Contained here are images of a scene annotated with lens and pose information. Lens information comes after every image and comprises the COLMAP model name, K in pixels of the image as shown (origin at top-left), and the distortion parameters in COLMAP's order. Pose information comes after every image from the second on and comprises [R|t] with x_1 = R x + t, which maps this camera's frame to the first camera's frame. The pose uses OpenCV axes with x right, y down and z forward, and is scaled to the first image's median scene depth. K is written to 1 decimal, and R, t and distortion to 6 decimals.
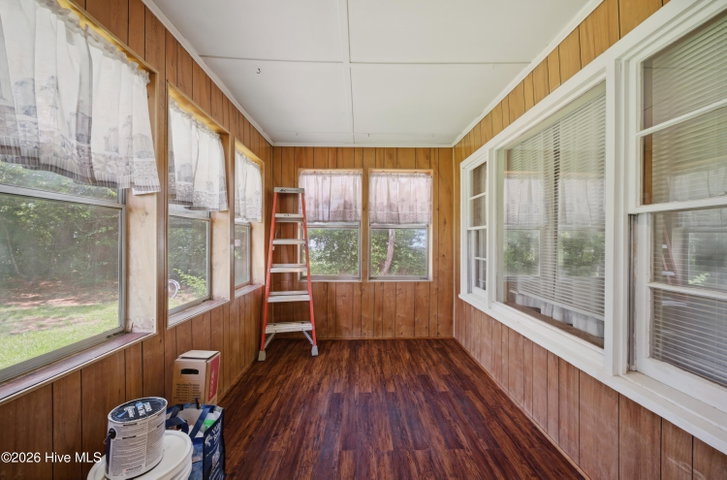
lens RADIAL K [[291.7, 0, 365.2], [0, 291.7, 238.9], [0, 0, 1]] dist [0.000549, -0.000271]
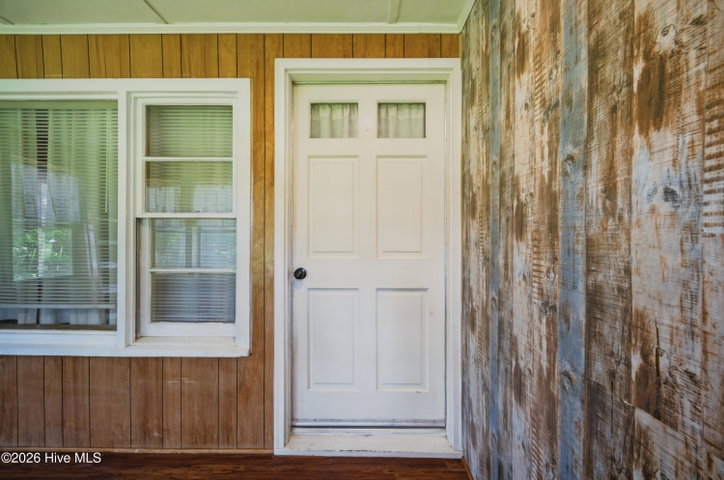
lens RADIAL K [[290.5, 0, 362.4], [0, 290.5, 240.6], [0, 0, 1]] dist [0.000549, -0.000271]
pose [[0.027527, -0.006163, 0.999602, -0.356004], [-0.007327, 0.999953, 0.006366, 0.000747], [-0.999594, -0.007500, 0.027481, -0.038182]]
